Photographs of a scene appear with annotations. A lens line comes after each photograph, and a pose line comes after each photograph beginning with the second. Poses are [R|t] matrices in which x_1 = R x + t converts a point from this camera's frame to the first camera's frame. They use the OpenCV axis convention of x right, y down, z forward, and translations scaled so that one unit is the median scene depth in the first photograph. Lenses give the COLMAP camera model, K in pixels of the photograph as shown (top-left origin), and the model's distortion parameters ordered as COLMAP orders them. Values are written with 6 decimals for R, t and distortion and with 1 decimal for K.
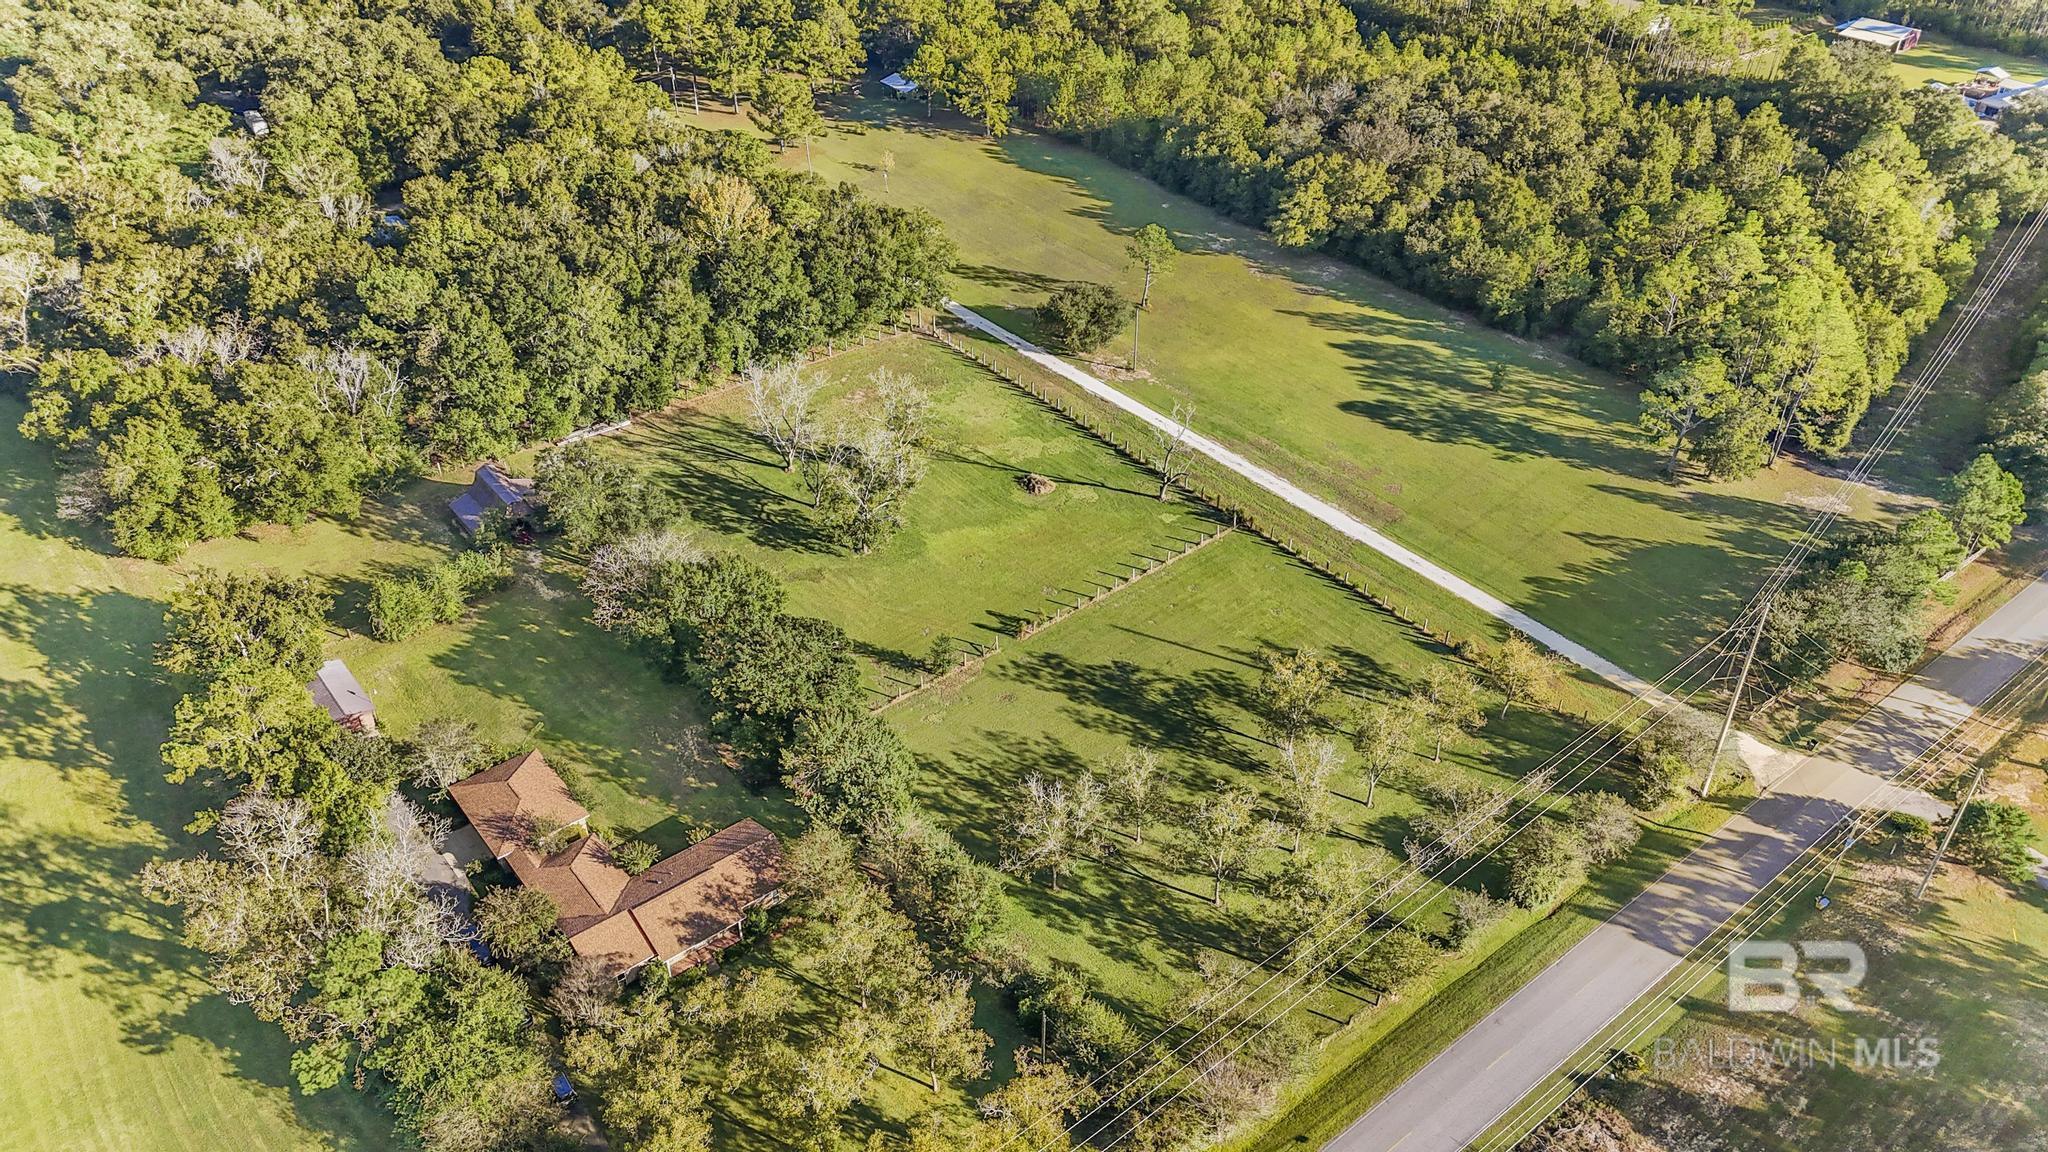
lens RADIAL K [[1500.8, 0, 1013.2], [0, 1500.8, 577.3], [0, 0, 1]] dist [0.076110, -0.061634]
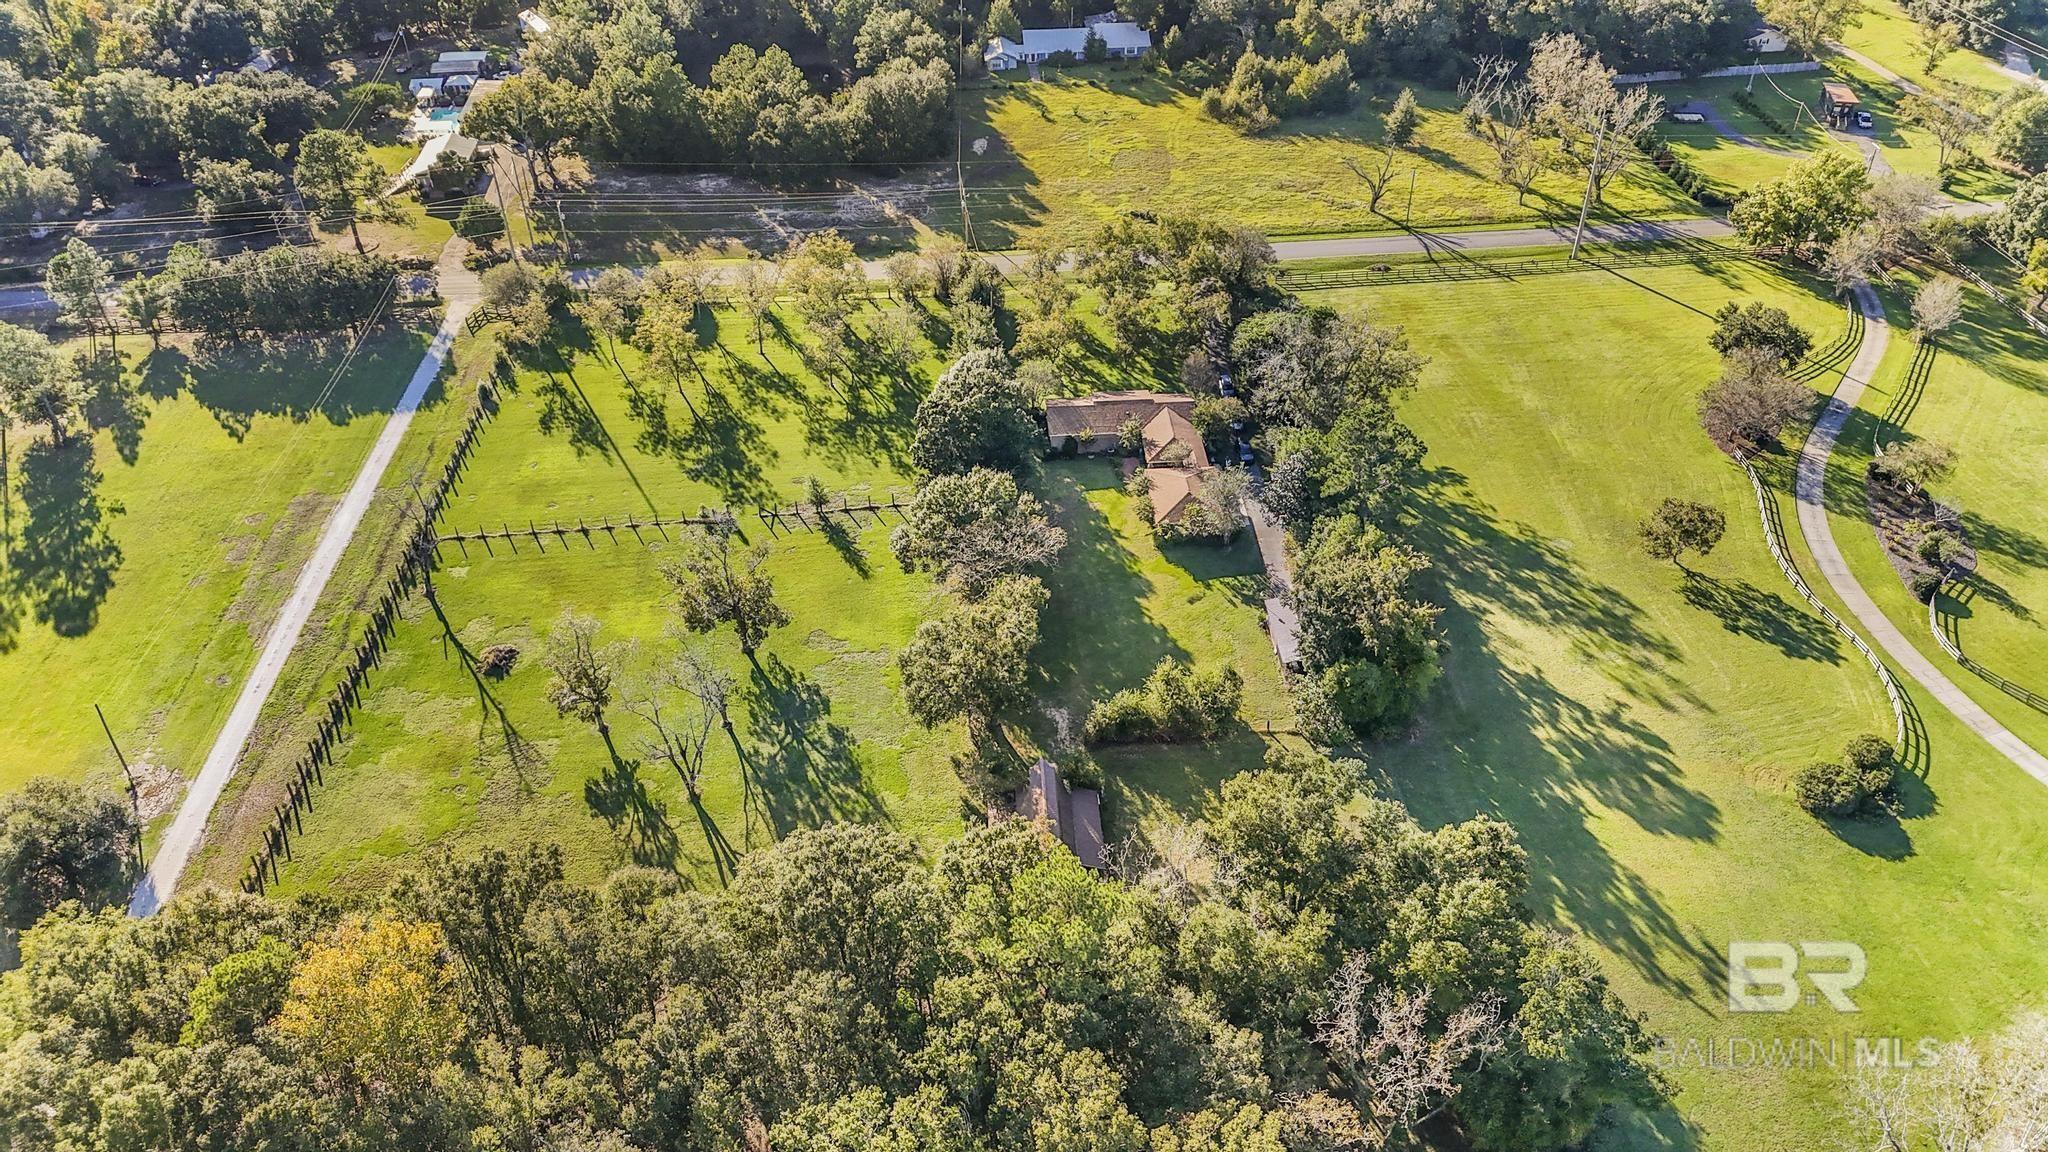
lens RADIAL K [[1500.8, 0, 1025.0], [0, 1500.8, 591.9], [0, 0, 1]] dist [0.076110, -0.061634]
pose [[-0.817506, -0.341671, 0.463622, -0.574961], [0.344216, 0.355533, 0.868971, -0.677257], [-0.461735, 0.869975, -0.173042, 0.938251]]
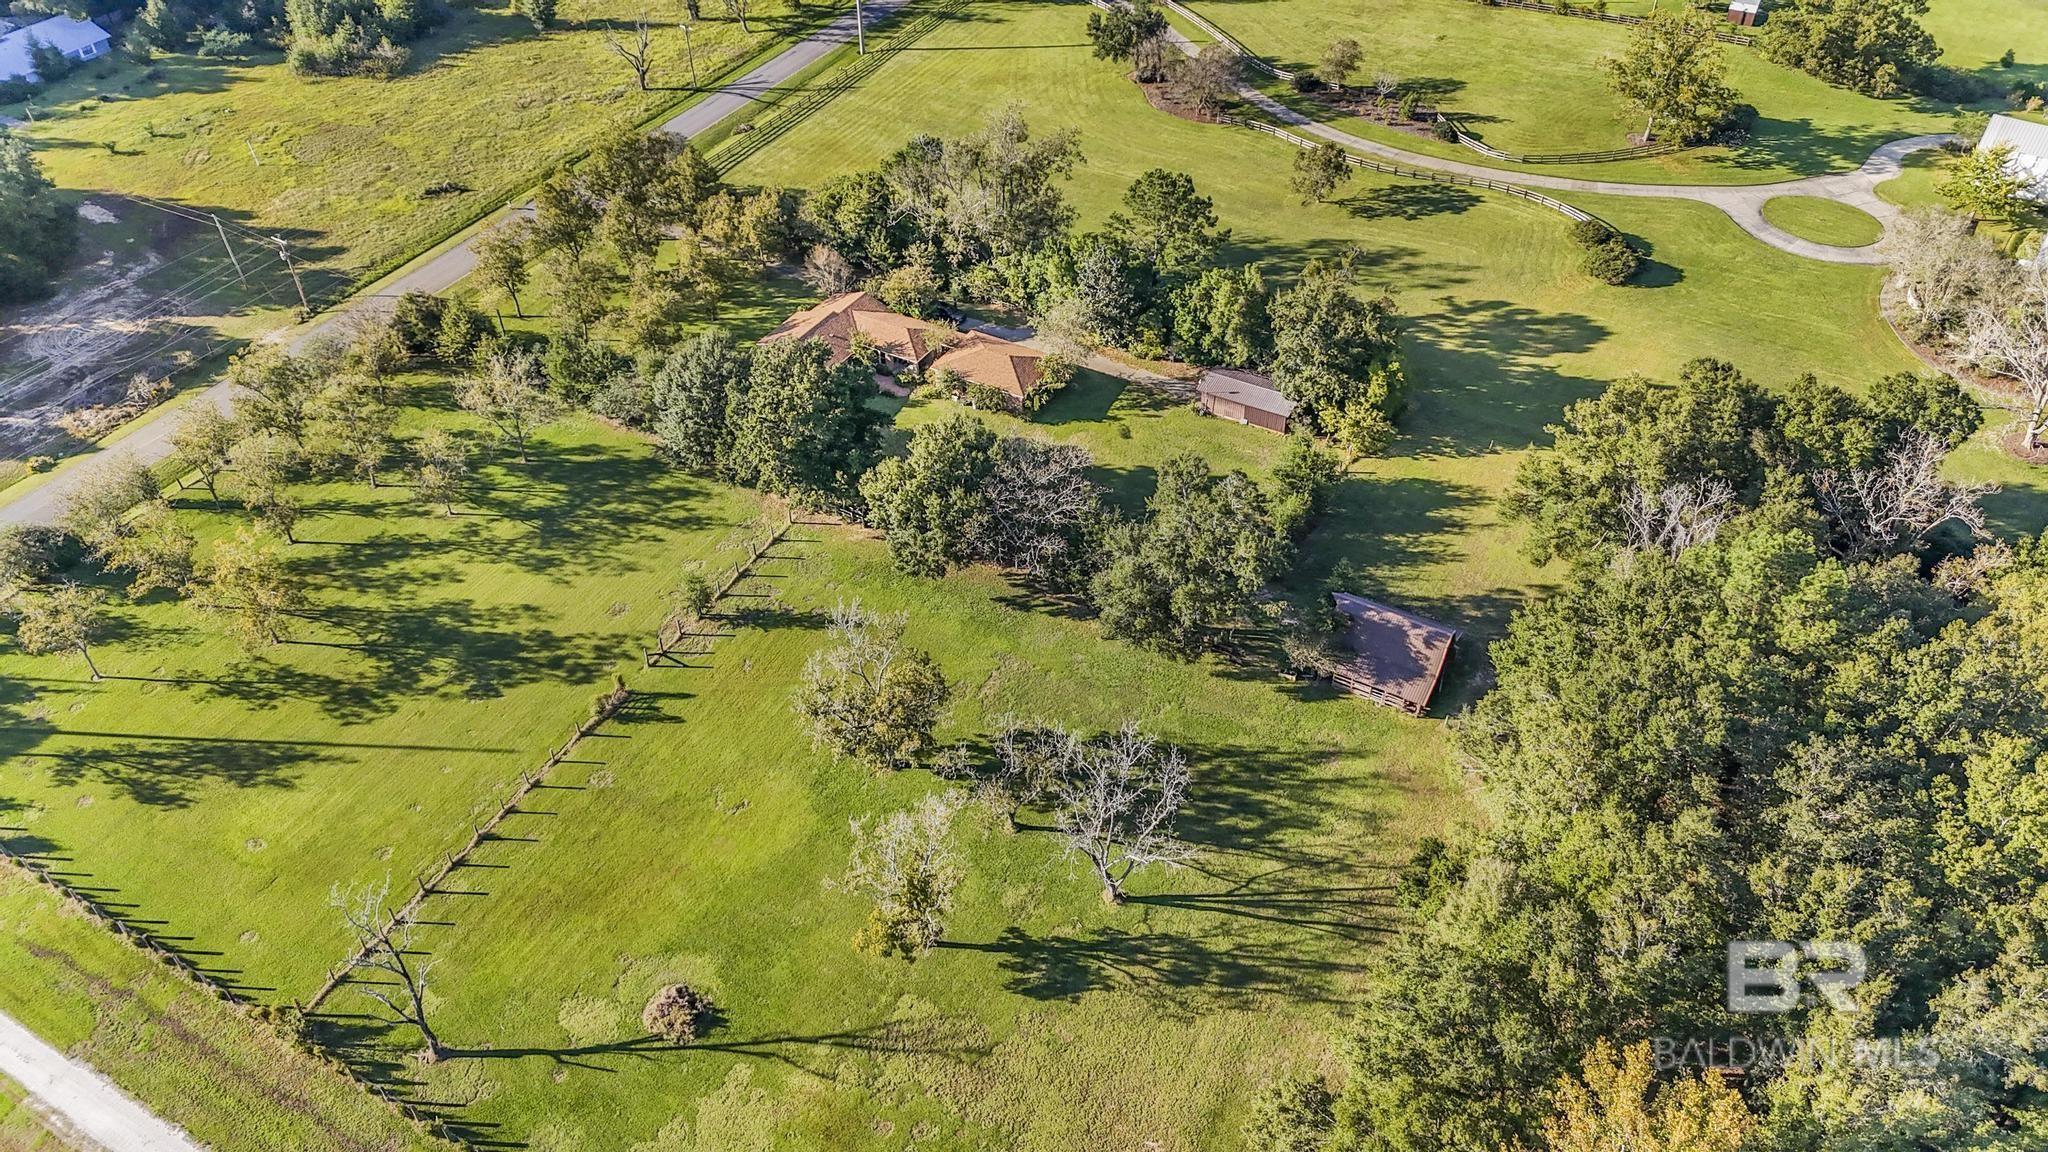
lens RADIAL K [[1500.8, 0, 1025.5], [0, 1500.8, 569.9], [0, 0, 1]] dist [0.076110, -0.061634]
pose [[-0.925471, 0.255003, -0.280137, 0.013759], [-0.209236, 0.272367, 0.939168, -0.624088], [0.315791, 0.927788, -0.198712, 0.959981]]
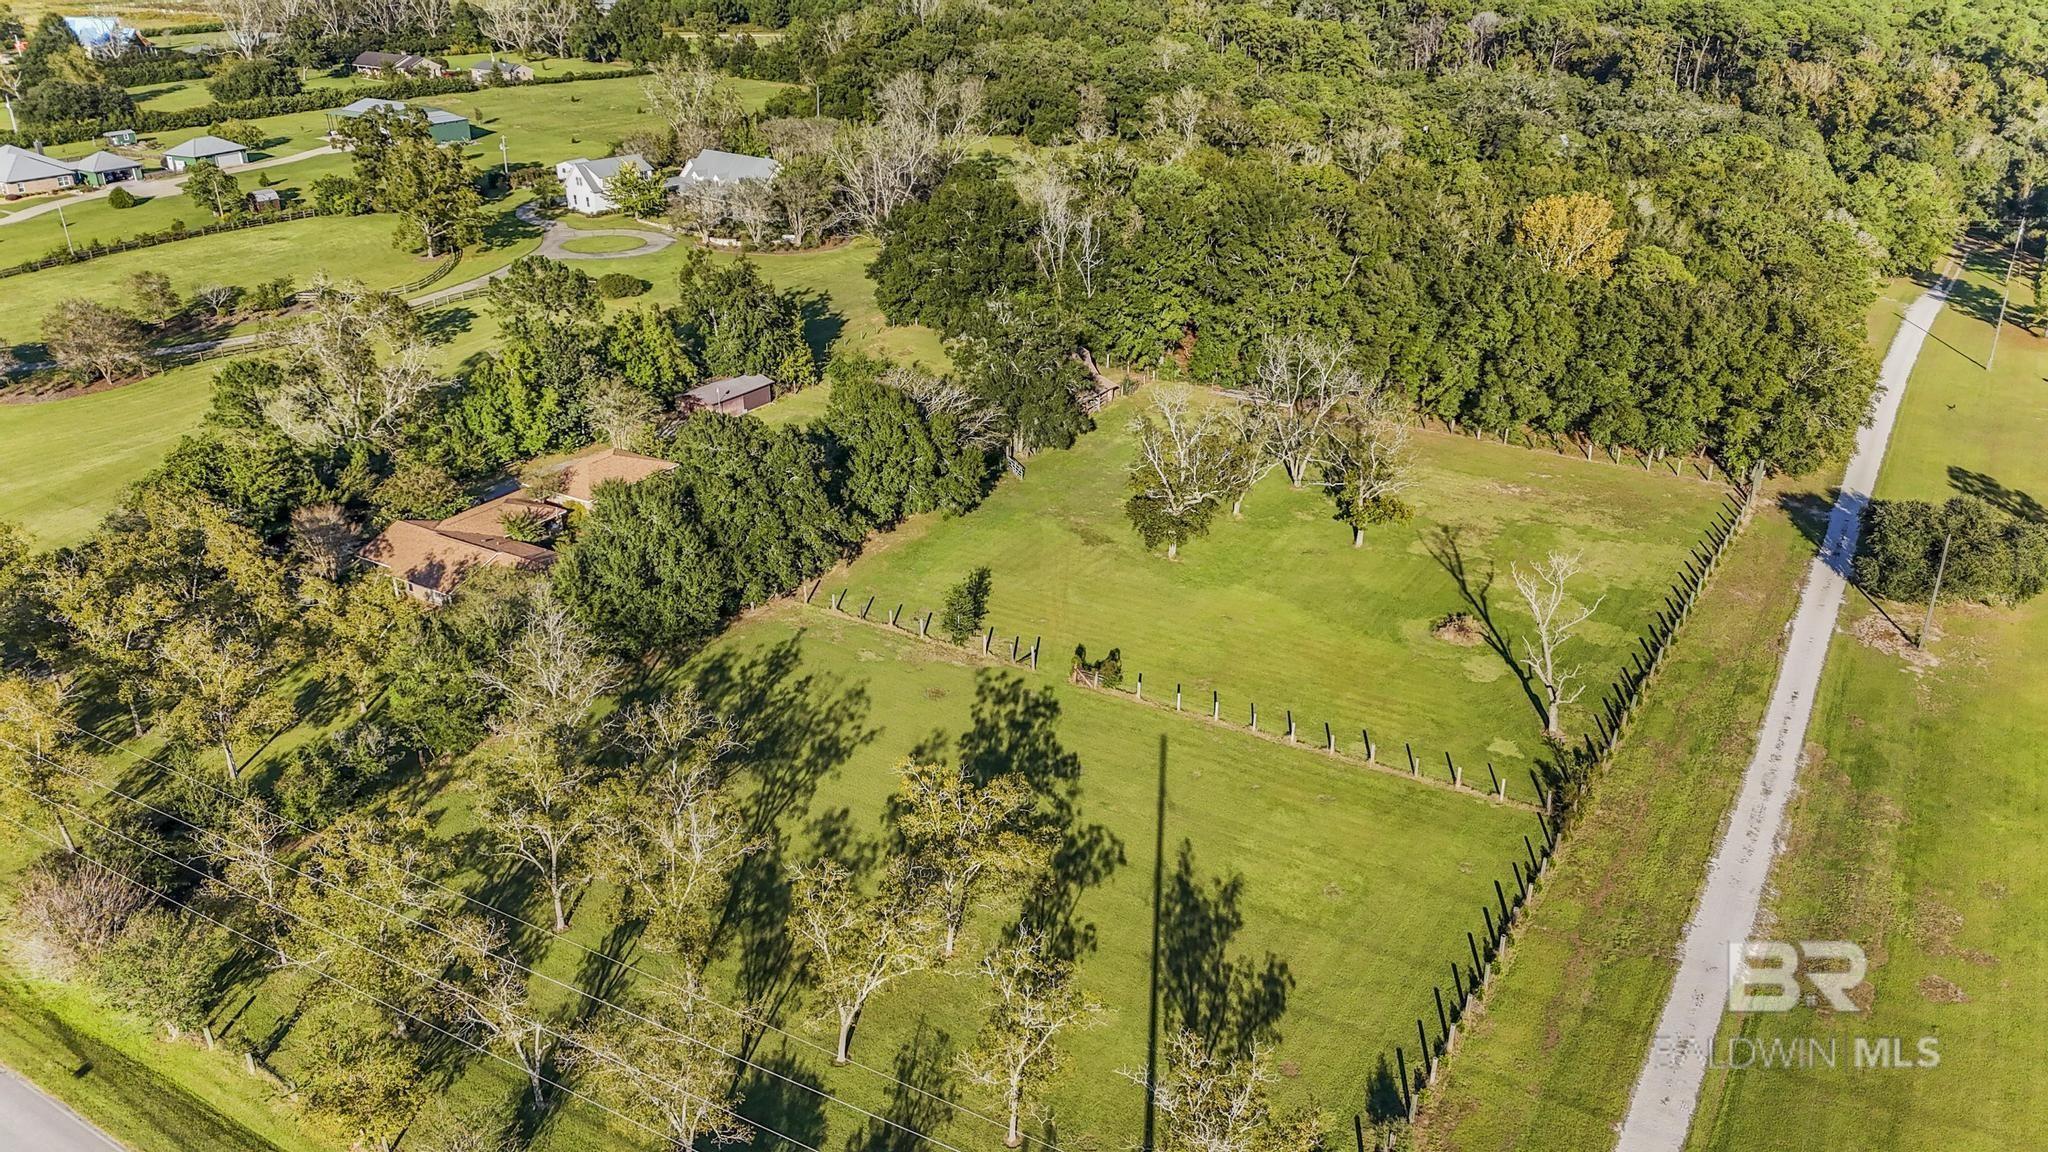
lens RADIAL K [[1500.8, 0, 1030.9], [0, 1500.8, 563.8], [0, 0, 1]] dist [0.076110, -0.061634]
pose [[0.345440, 0.387266, -0.854808, 0.470106], [-0.541654, 0.826117, 0.155378, -0.082267], [0.766344, 0.409336, 0.495138, 0.512188]]
